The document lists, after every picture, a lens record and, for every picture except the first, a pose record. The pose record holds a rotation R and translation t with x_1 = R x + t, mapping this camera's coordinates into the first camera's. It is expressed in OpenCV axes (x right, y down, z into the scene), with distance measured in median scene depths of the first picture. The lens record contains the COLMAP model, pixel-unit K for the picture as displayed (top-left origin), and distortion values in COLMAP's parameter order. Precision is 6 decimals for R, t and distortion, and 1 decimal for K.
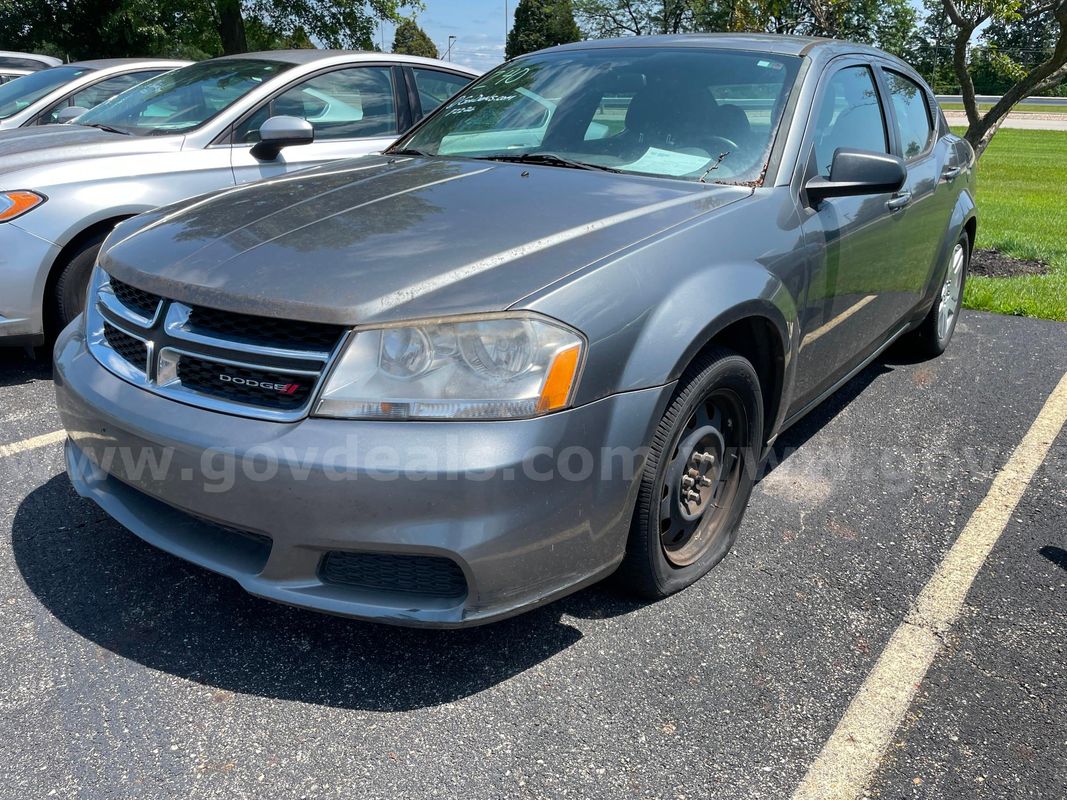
lens RADIAL K [[799.0, 0, 539.4], [0, 799.0, 402.6], [0, 0, 1]] dist [0.091093, -0.000977]
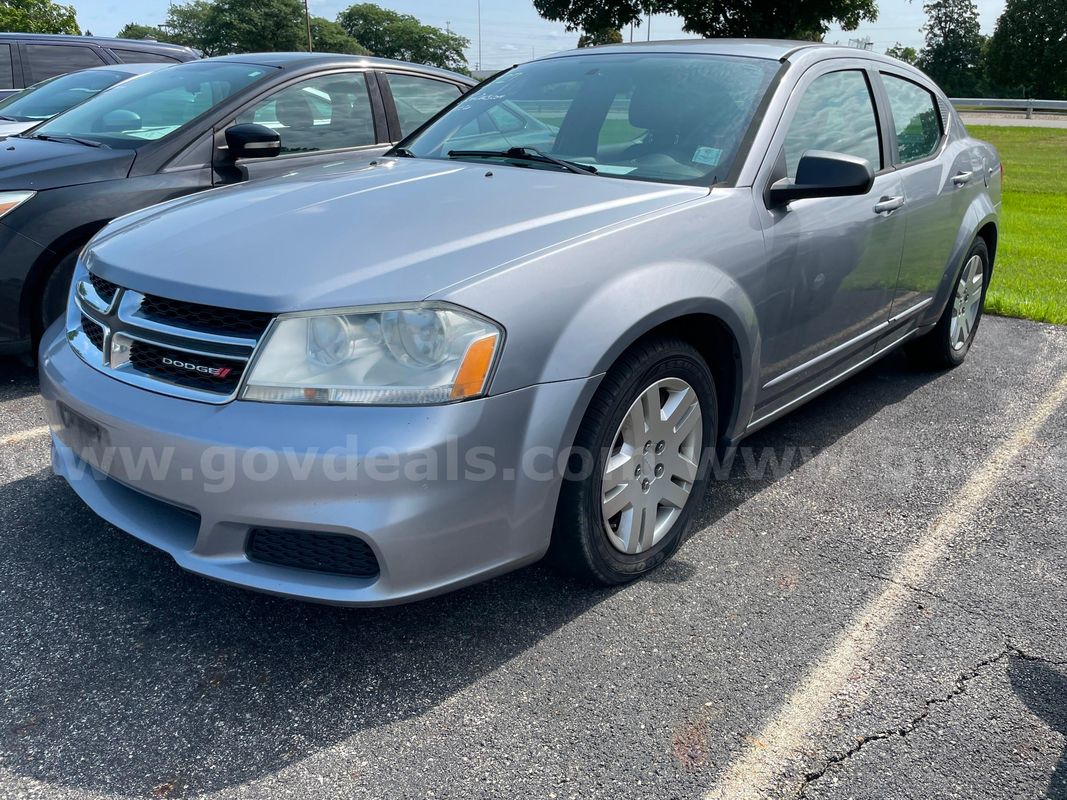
lens RADIAL K [[799.0, 0, 536.4], [0, 799.0, 398.1], [0, 0, 1]] dist [0.091093, -0.000977]
pose [[0.997750, 0.021476, -0.063519, 0.156051], [-0.022235, 0.999689, -0.011257, 0.017567], [0.063258, 0.012644, 0.997917, -0.022503]]
